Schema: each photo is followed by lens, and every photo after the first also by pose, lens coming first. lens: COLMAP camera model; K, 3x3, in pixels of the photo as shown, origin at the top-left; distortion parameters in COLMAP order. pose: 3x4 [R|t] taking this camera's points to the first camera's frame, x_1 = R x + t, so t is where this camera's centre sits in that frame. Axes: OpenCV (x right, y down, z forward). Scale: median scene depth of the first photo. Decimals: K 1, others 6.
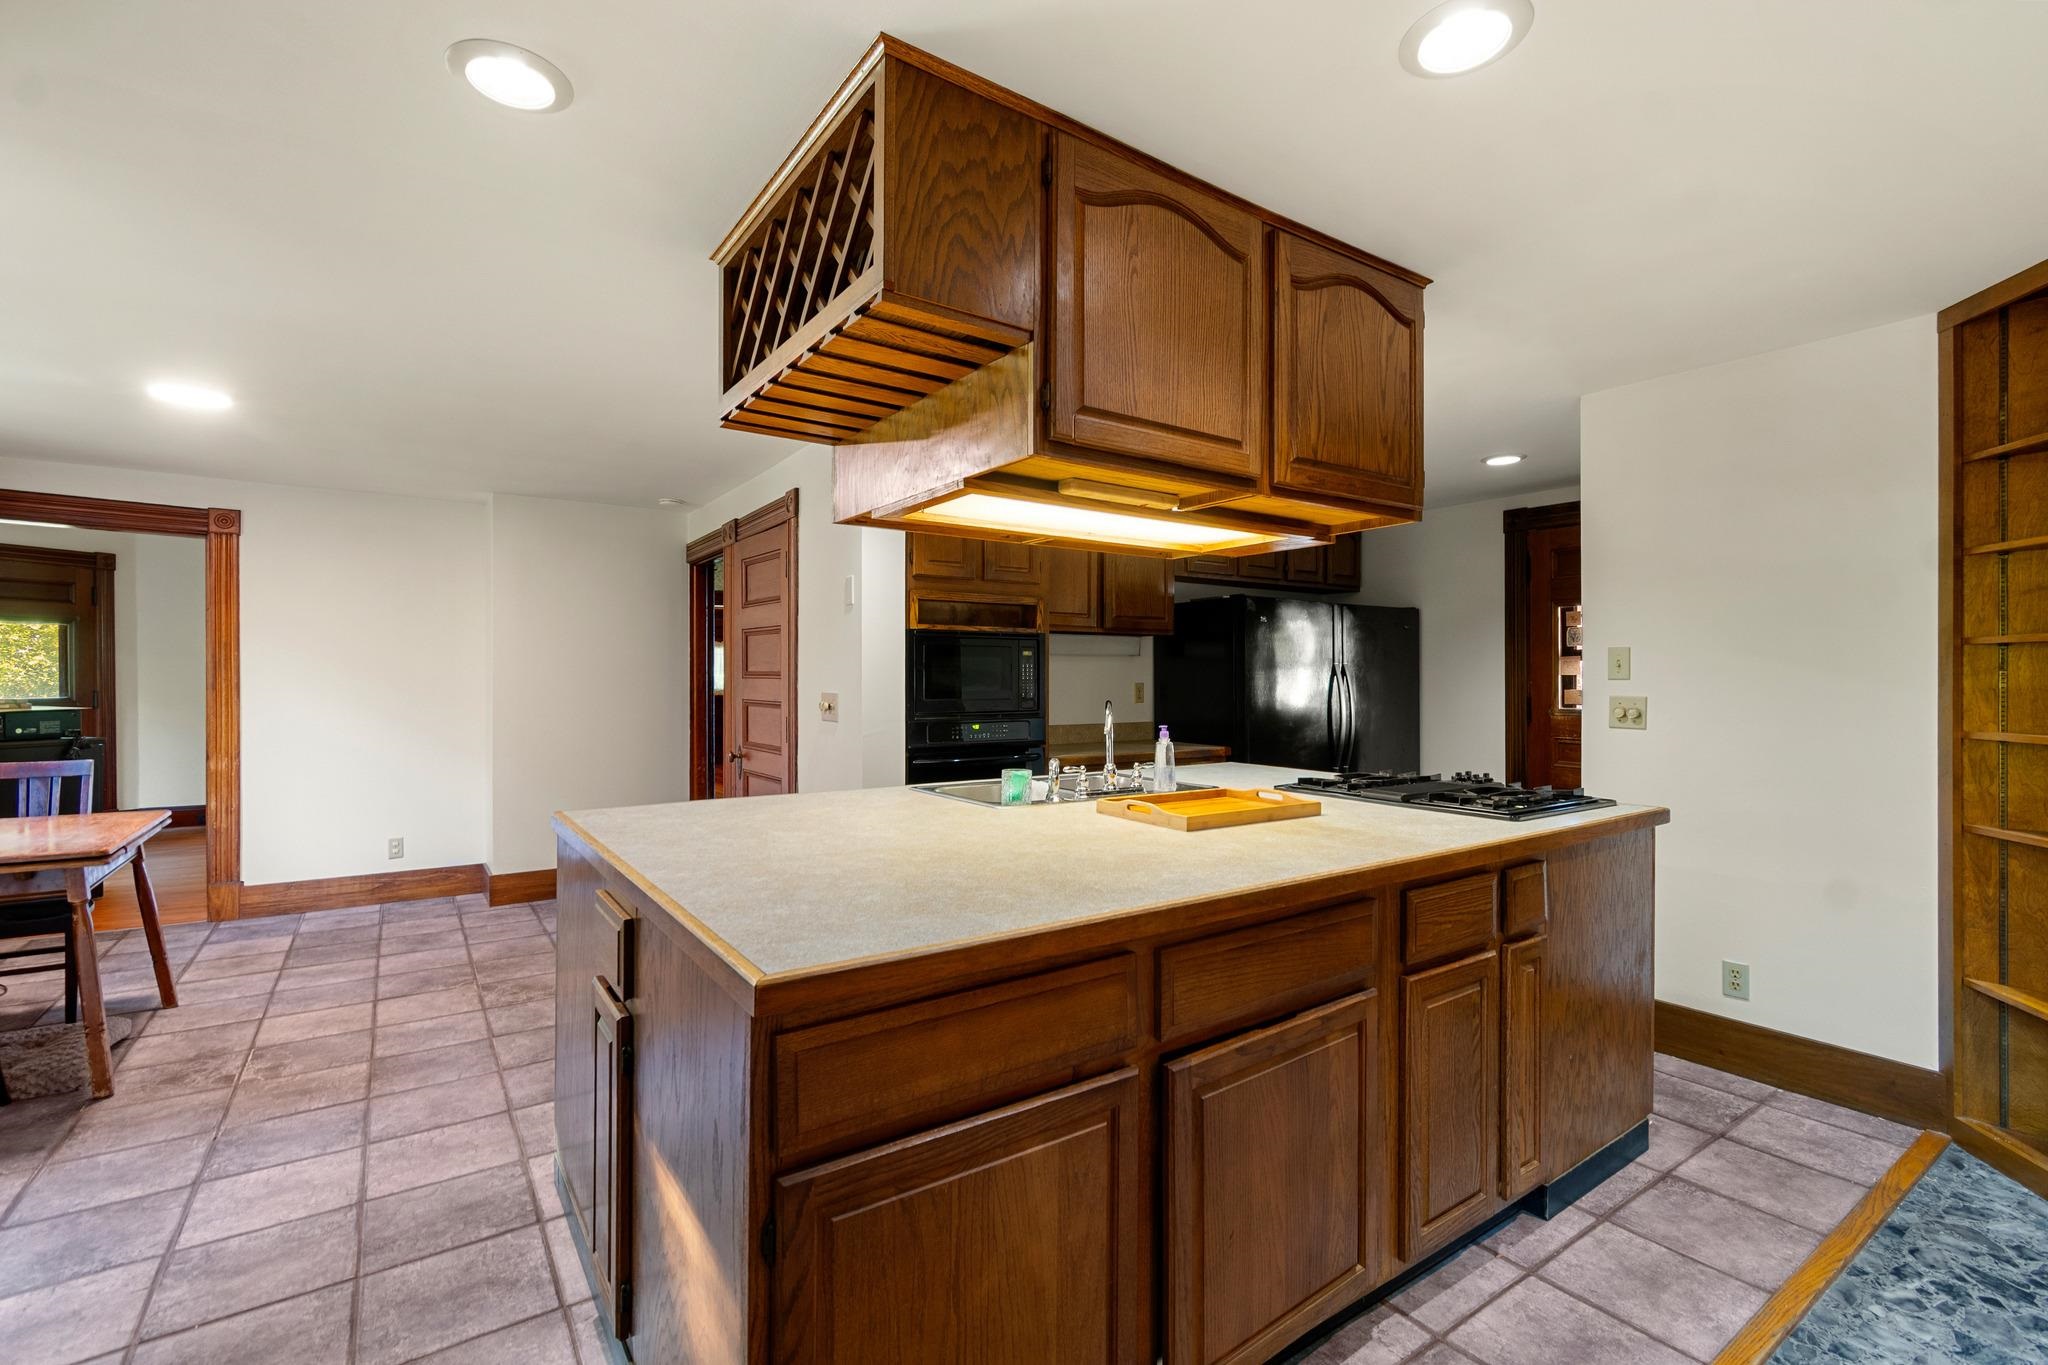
lens RADIAL K [[922.6, 0, 1032.4], [0, 922.6, 683.9], [0, 0, 1]] dist [-0.001967, -0.000513]
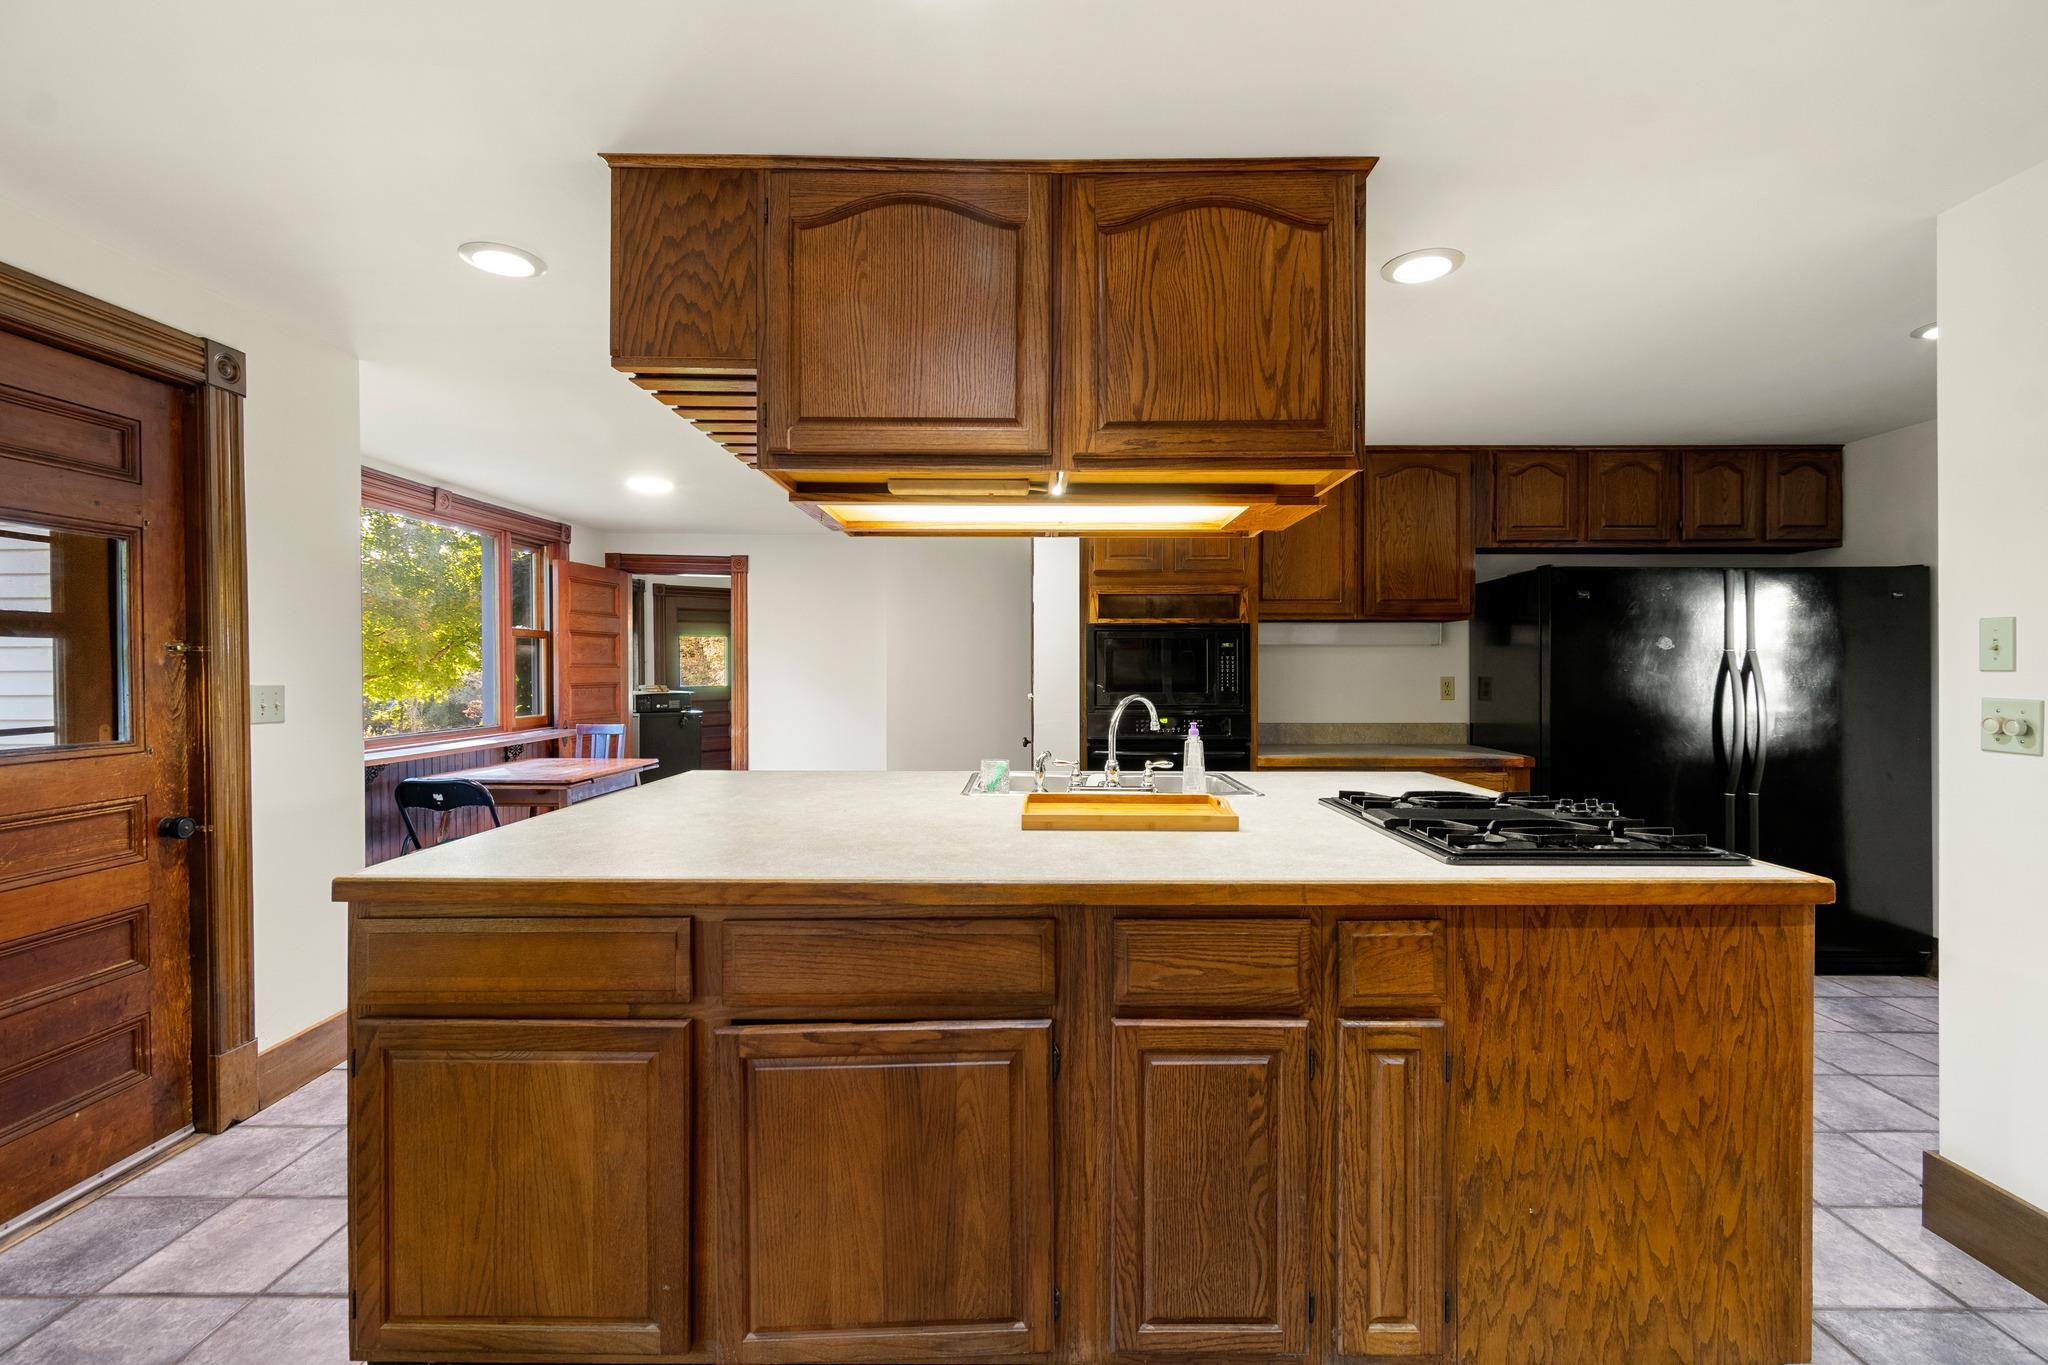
lens RADIAL K [[922.6, 0, 1033.5], [0, 922.6, 677.2], [0, 0, 1]] dist [-0.001967, -0.000513]
pose [[0.817480, 0.001001, -0.575957, 0.784068], [-0.002072, 0.999997, -0.001203, 0.002534], [0.575954, 0.002177, 0.817479, 0.241401]]
